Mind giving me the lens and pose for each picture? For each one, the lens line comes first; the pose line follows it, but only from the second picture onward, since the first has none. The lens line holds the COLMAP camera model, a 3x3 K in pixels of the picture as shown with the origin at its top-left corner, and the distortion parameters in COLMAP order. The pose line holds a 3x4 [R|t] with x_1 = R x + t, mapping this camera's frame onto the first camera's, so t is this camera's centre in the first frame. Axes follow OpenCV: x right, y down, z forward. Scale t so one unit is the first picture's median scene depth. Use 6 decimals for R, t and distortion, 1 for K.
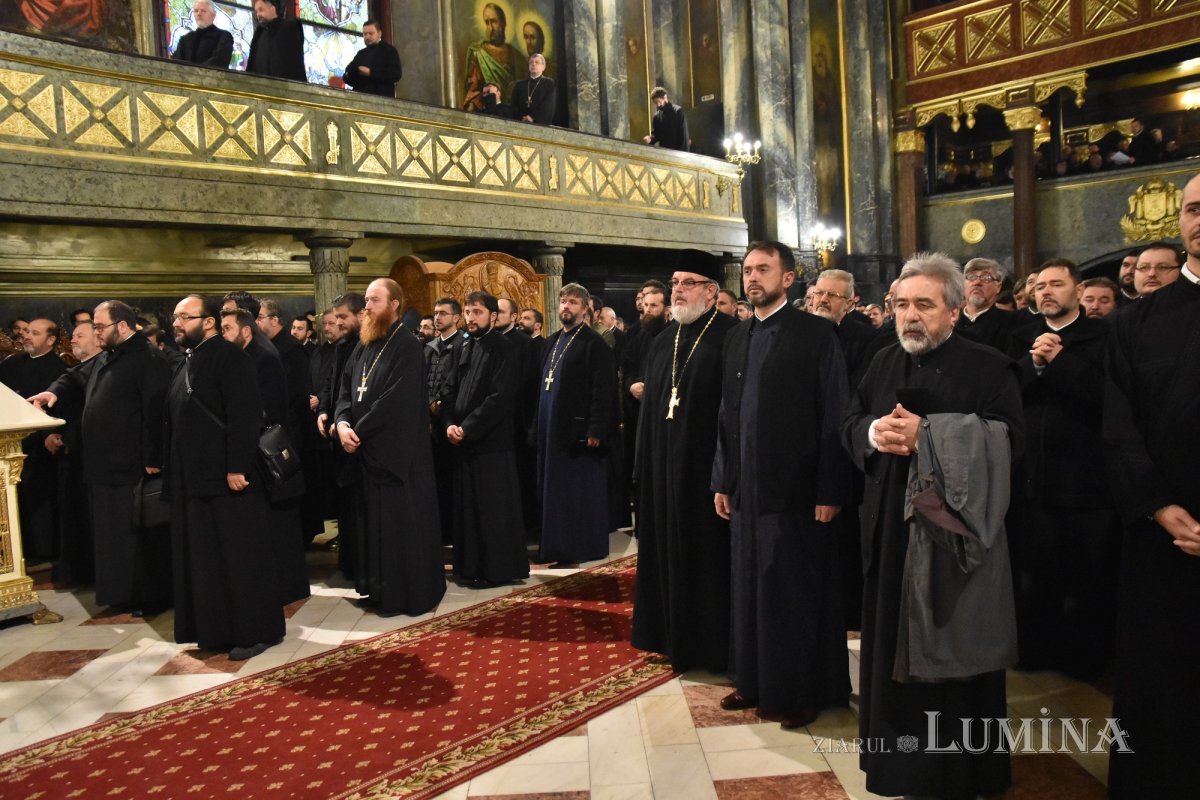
lens RADIAL K [[897.7, 0, 600.0], [0, 897.7, 404.9], [0, 0, 1]] dist [-0.137856, 0.118847]
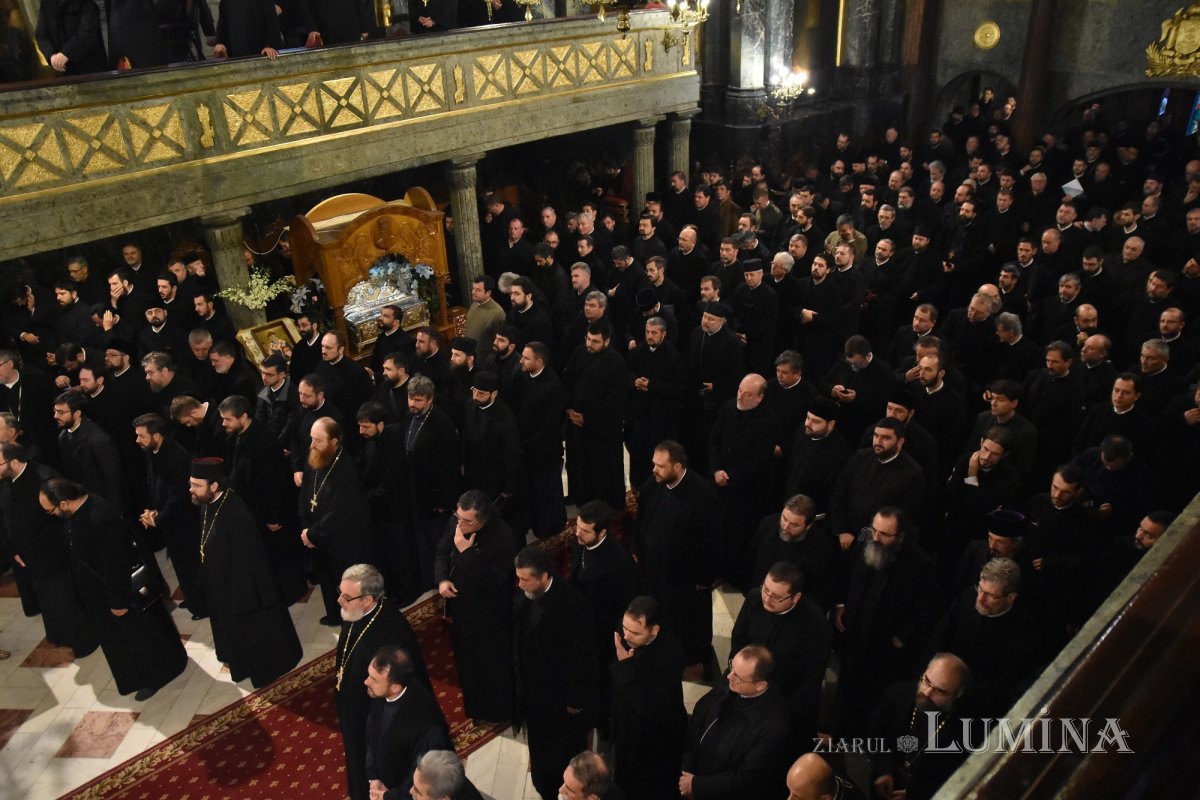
lens RADIAL K [[897.7, 0, 600.0], [0, 897.7, 404.9], [0, 0, 1]] dist [-0.137856, 0.118847]
pose [[0.995714, 0.047563, -0.079316, 0.173127], [-0.011654, 0.915312, 0.402578, -0.295928], [0.091747, -0.399928, 0.911943, 0.002446]]
